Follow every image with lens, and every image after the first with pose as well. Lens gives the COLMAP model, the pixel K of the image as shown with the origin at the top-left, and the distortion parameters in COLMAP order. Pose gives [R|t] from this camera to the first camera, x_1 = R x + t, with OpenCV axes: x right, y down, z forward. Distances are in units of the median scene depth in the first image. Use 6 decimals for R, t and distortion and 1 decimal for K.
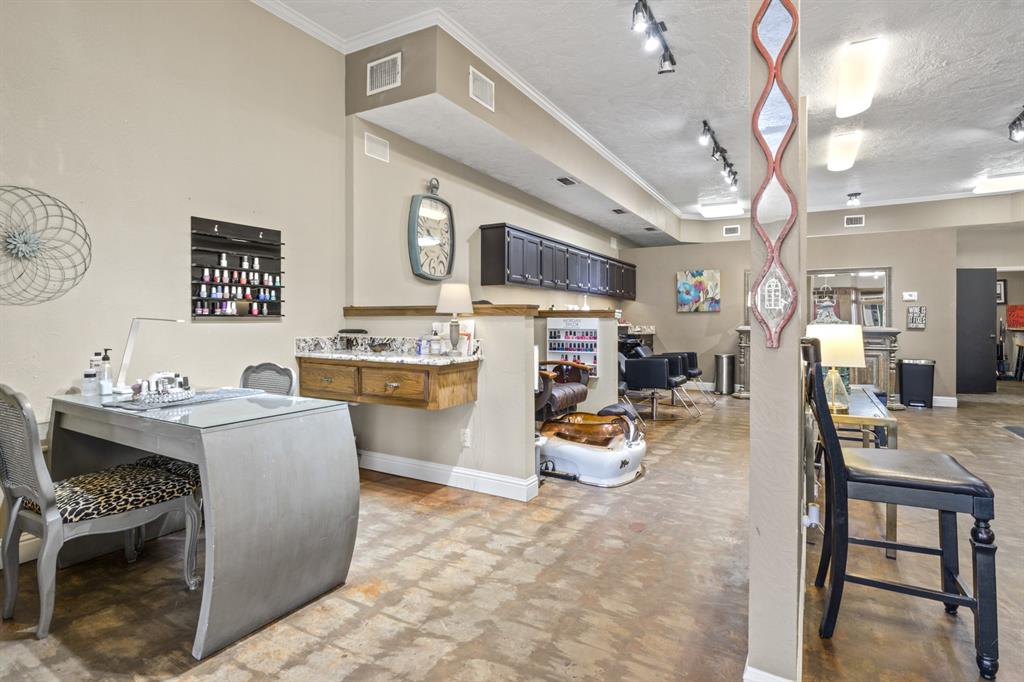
lens RADIAL K [[512.5, 0, 504.4], [0, 512.5, 324.7], [0, 0, 1]] dist [-0.006138, -0.003186]
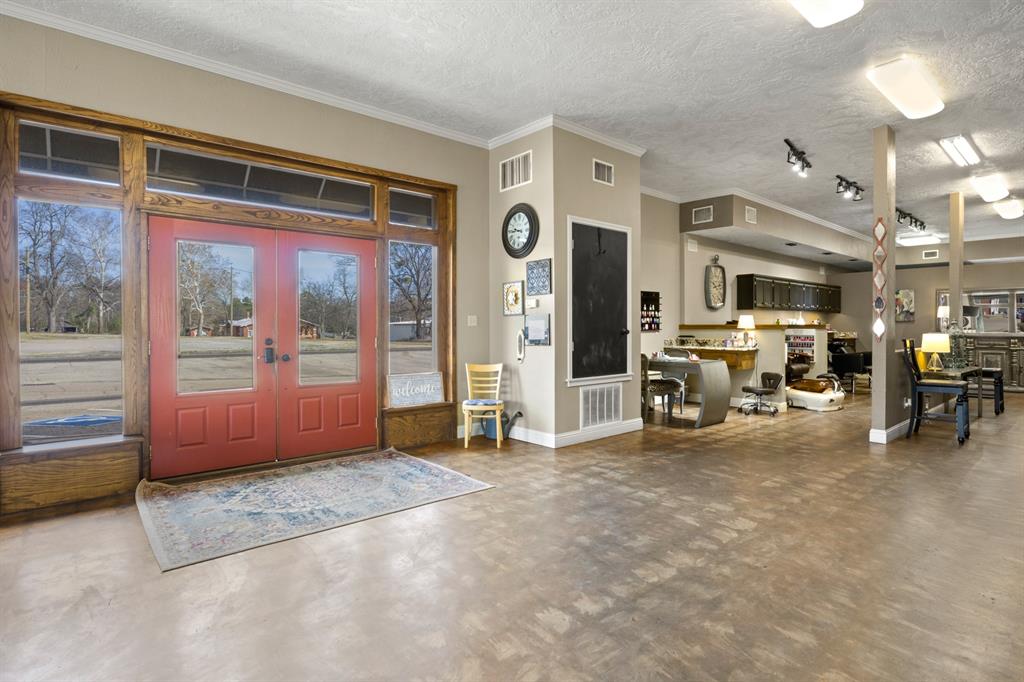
lens RADIAL K [[512.5, 0, 510.9], [0, 512.5, 335.0], [0, 0, 1]] dist [-0.006138, -0.003186]
pose [[0.947030, 0.001293, -0.321144, -0.179868], [0.002625, 0.999927, 0.011769, -0.011374], [0.321136, -0.011988, 0.946957, -0.742893]]
